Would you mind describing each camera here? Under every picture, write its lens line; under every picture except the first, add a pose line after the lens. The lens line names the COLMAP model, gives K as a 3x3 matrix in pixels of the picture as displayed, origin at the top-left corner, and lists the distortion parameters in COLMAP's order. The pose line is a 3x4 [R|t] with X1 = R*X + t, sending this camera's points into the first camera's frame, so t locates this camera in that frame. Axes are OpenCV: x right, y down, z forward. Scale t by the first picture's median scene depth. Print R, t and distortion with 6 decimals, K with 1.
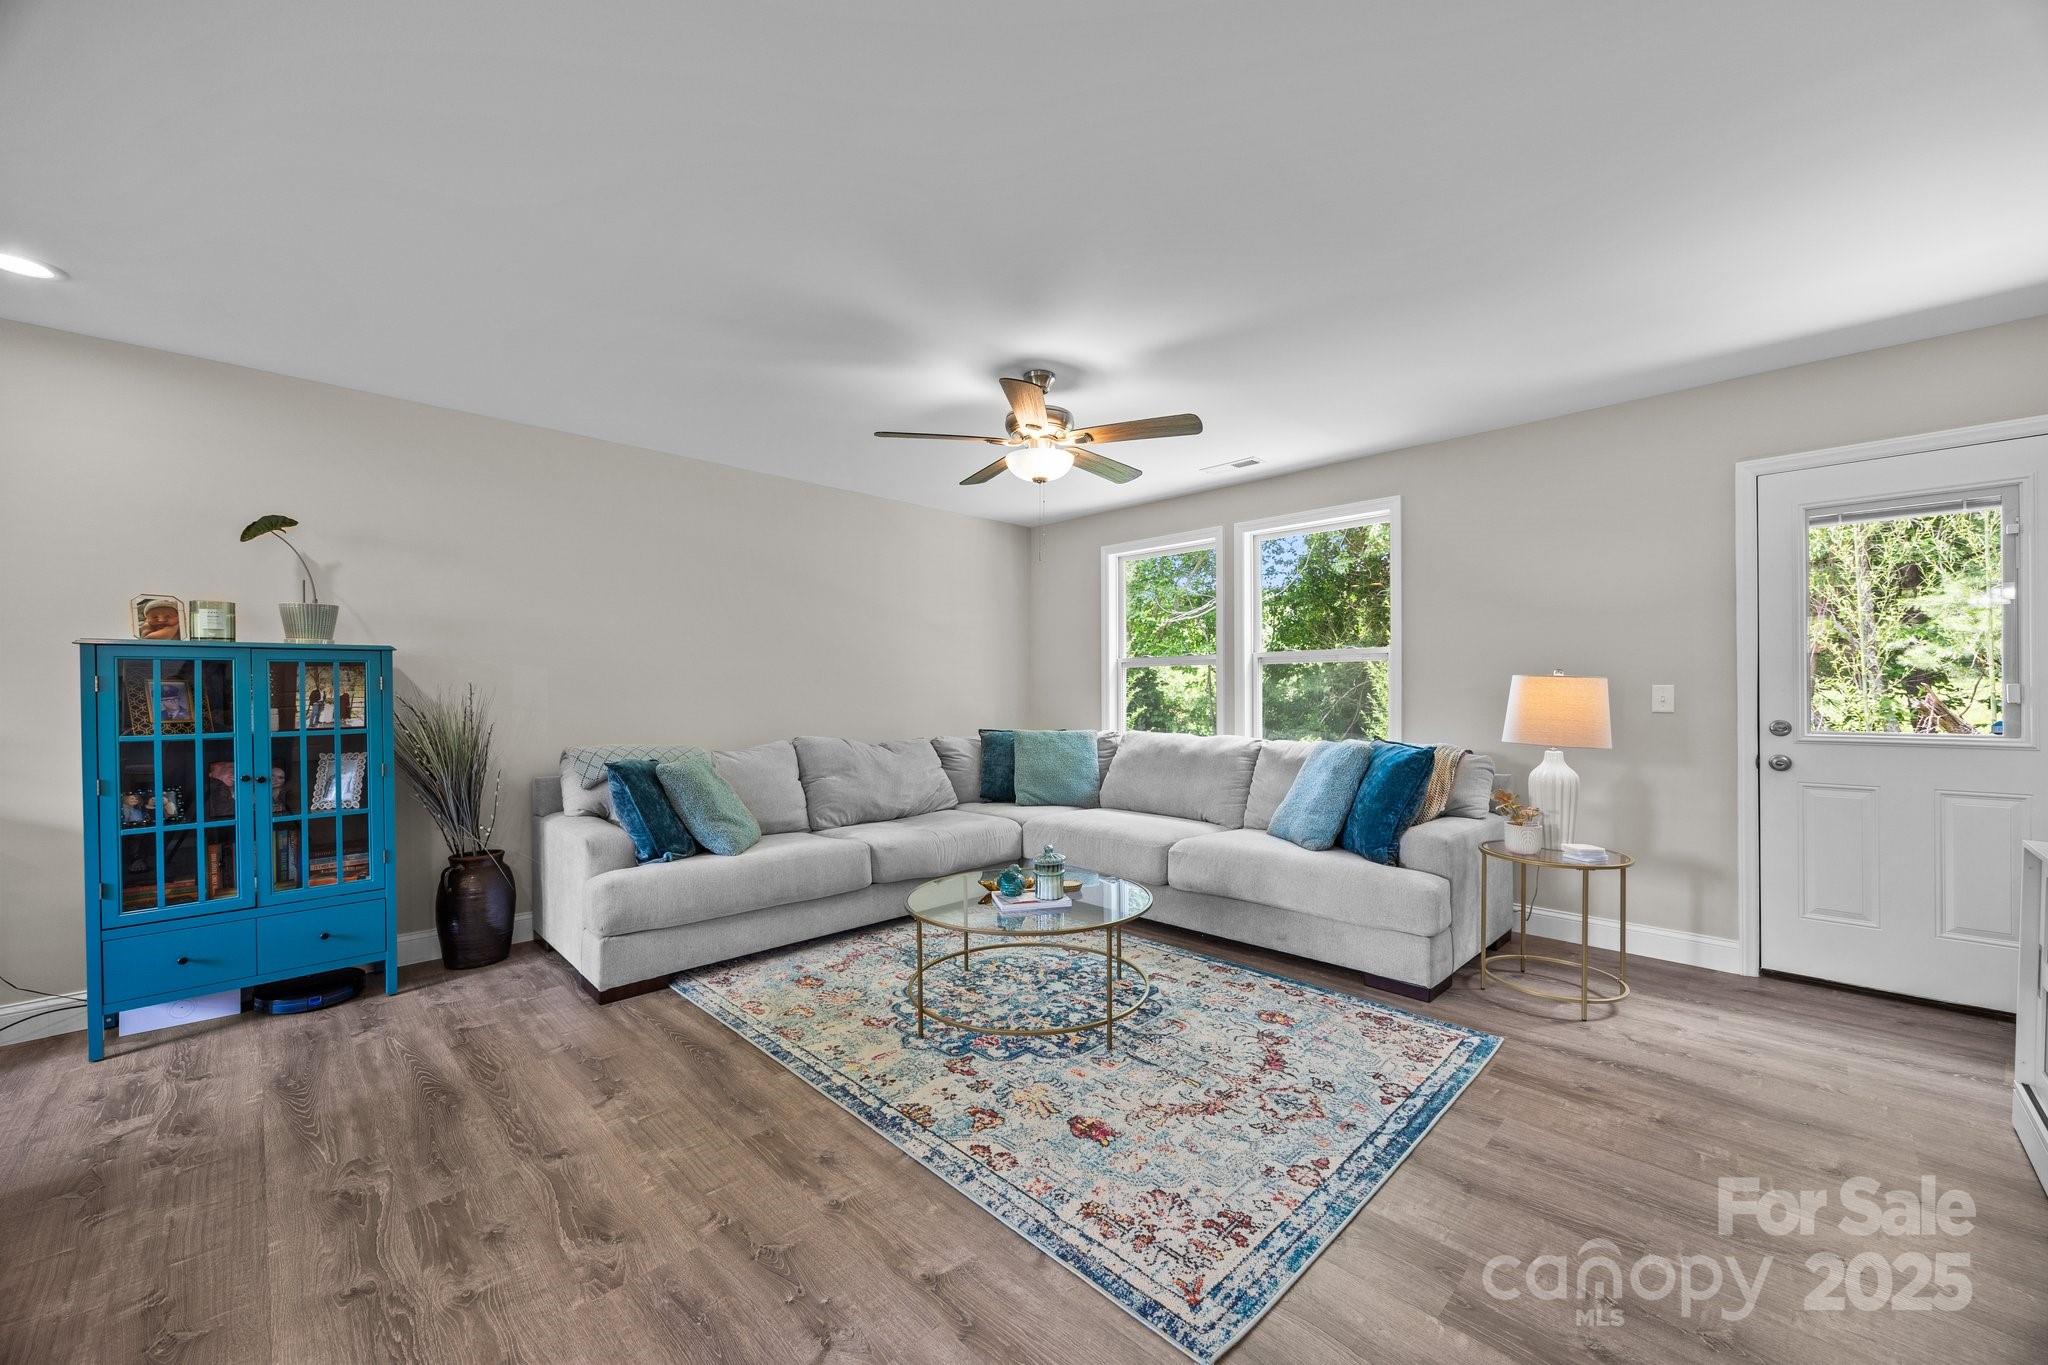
lens RADIAL K [[782.7, 0, 1027.6], [0, 782.7, 693.2], [0, 0, 1]] dist [-0.001360, -0.000016]
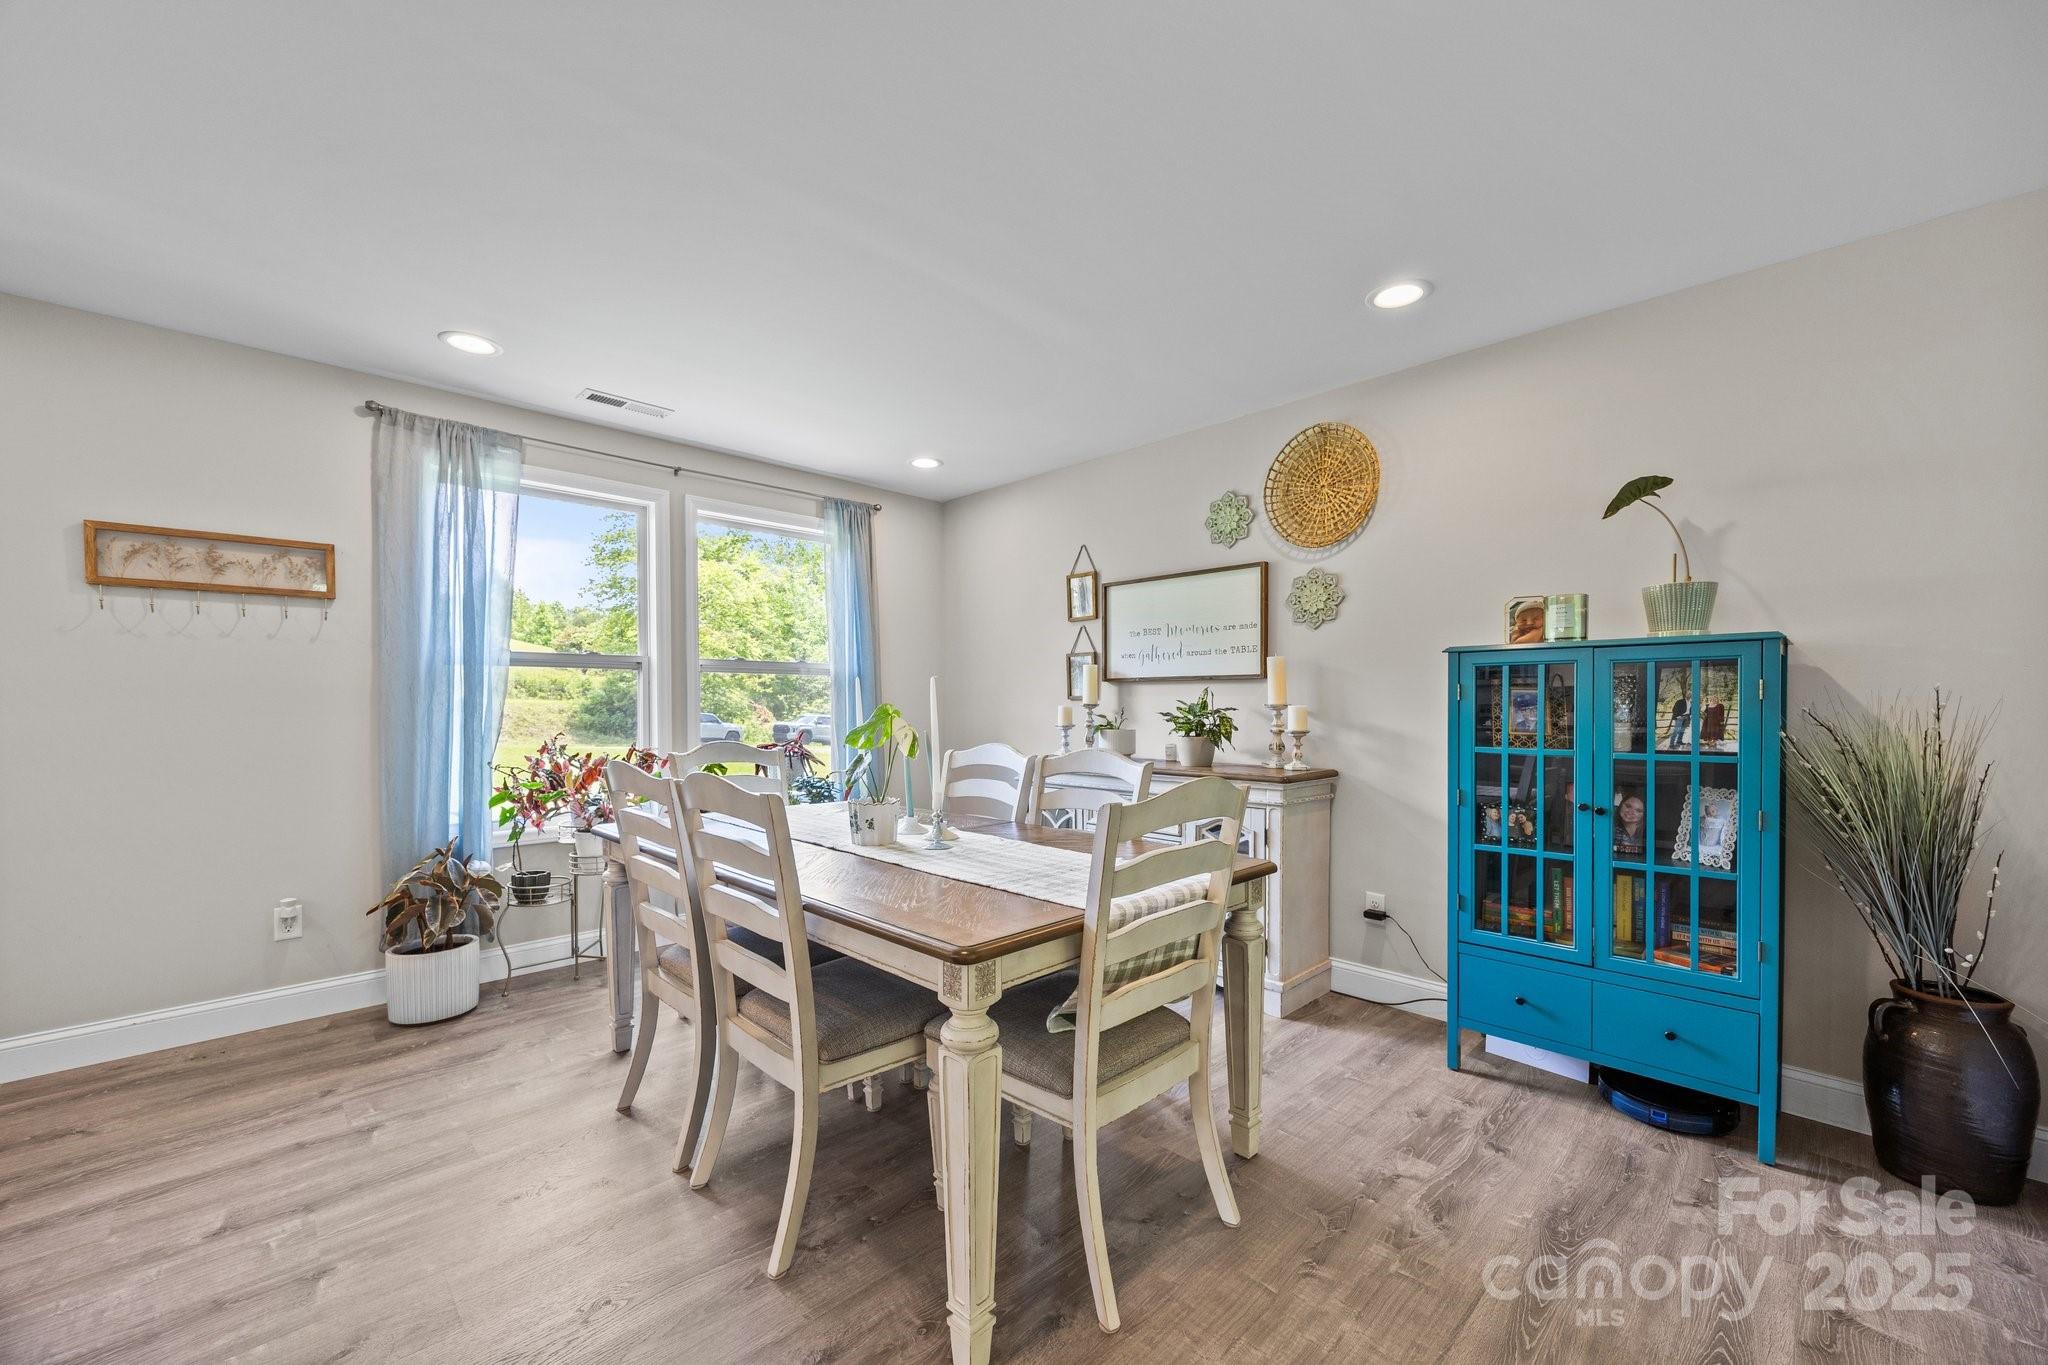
lens RADIAL K [[782.7, 0, 1046.9], [0, 782.7, 721.3], [0, 0, 1]] dist [-0.001360, -0.000016]
pose [[-0.009507, 0.030144, -0.999500, -0.166553], [-0.000538, 0.999545, 0.030151, -0.004961], [0.999955, 0.000824, -0.009487, 0.413005]]
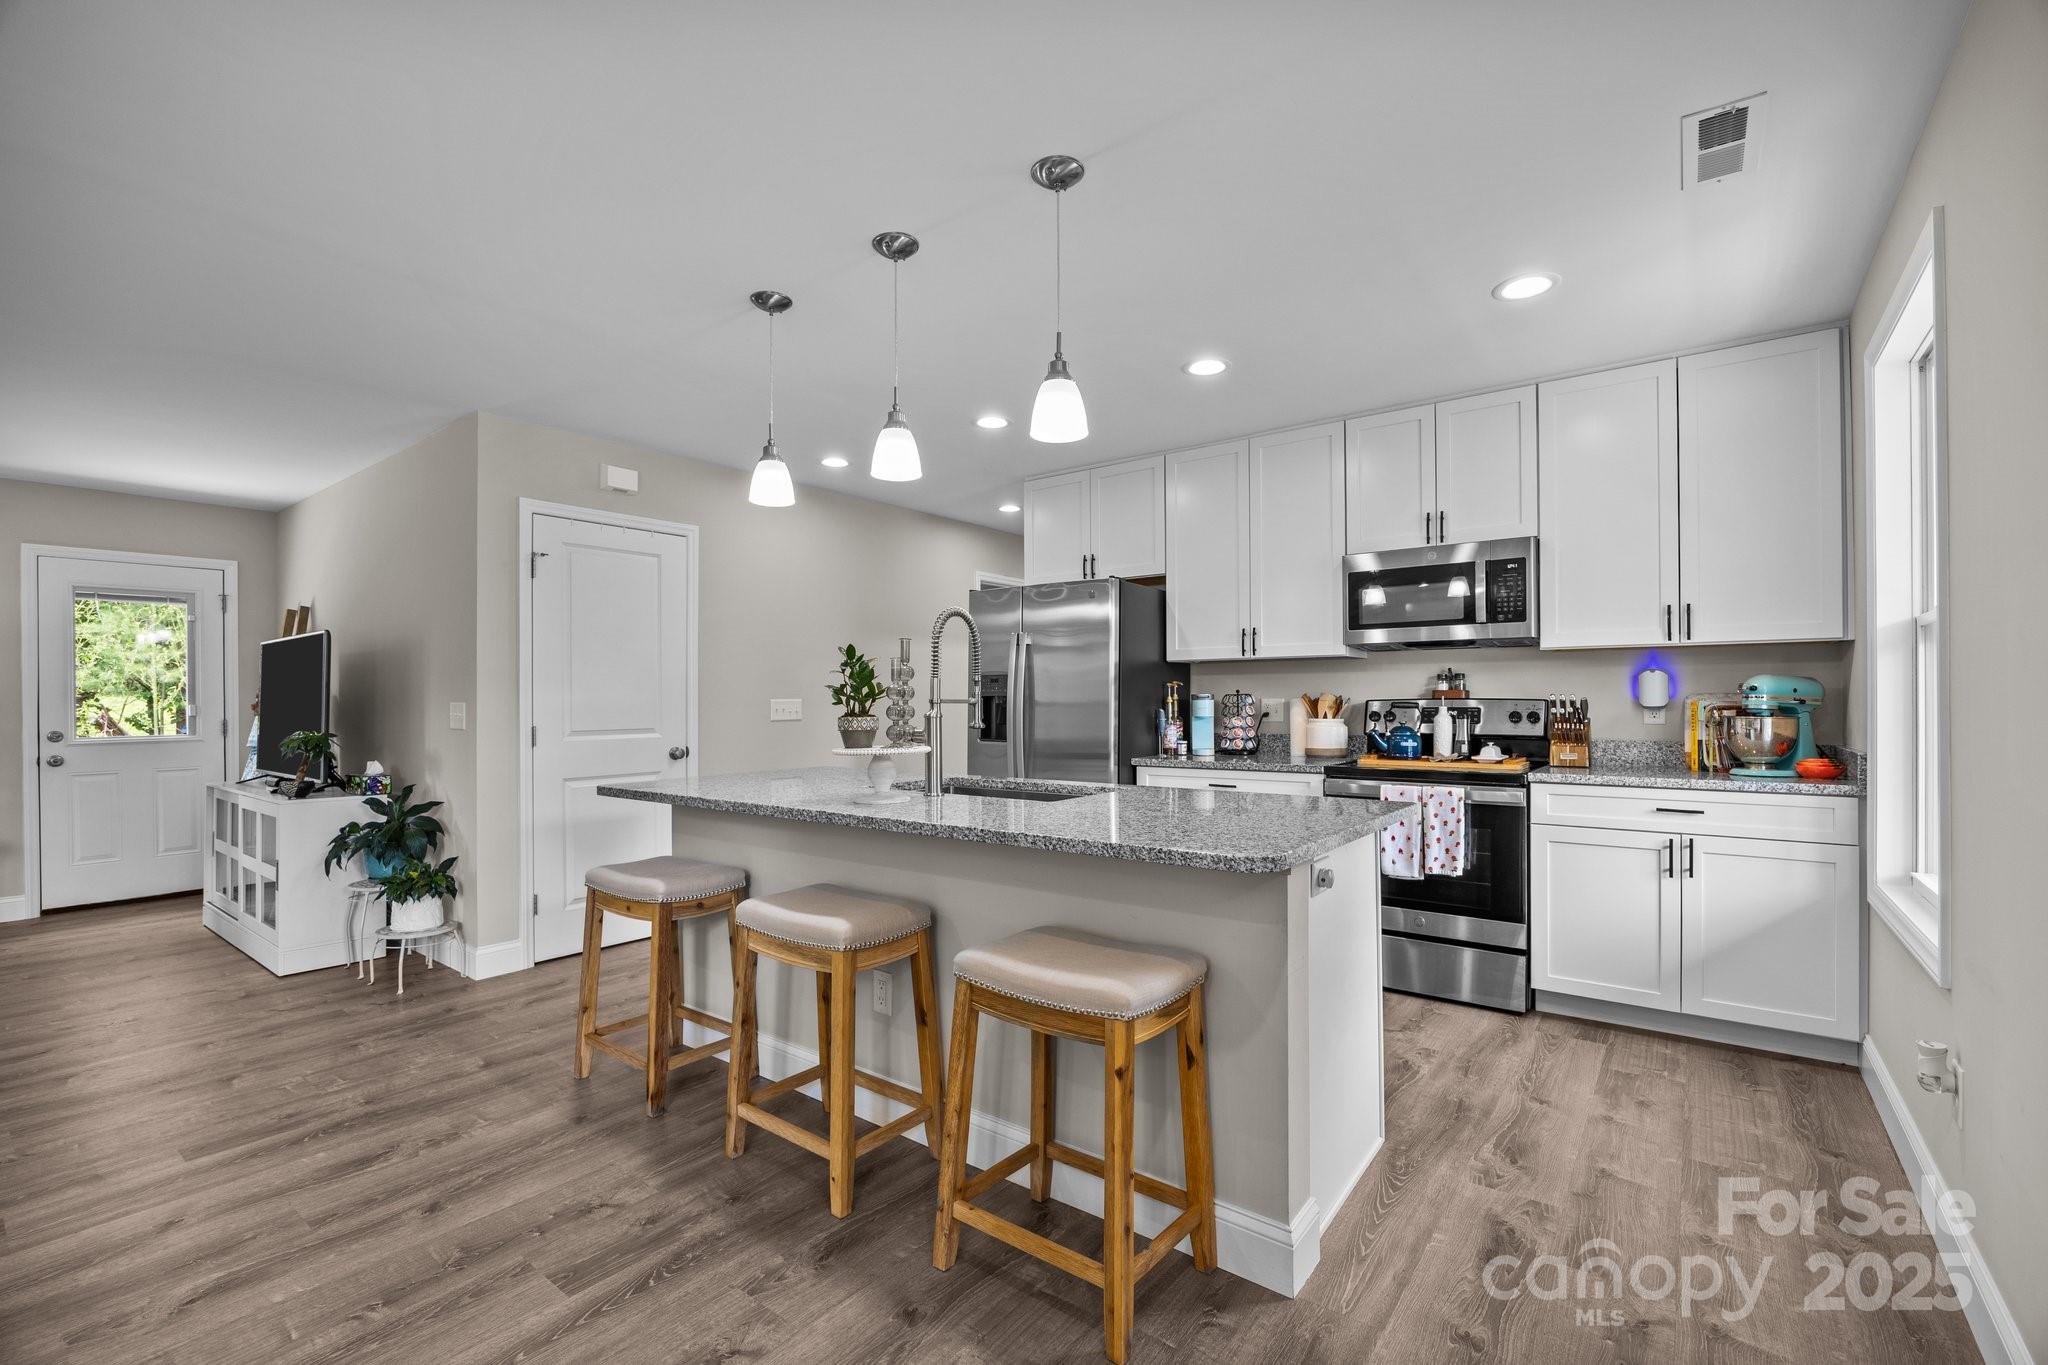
lens RADIAL K [[885.9, 0, 1028.3], [0, 885.9, 697.8], [0, 0, 1]] dist [-0.015214, 0.001203]
pose [[-0.127519, 0.006586, 0.991814, -0.874658], [0.010002, 0.999936, -0.005354, 0.000208], [-0.991786, 0.009237, -0.127577, -0.581824]]
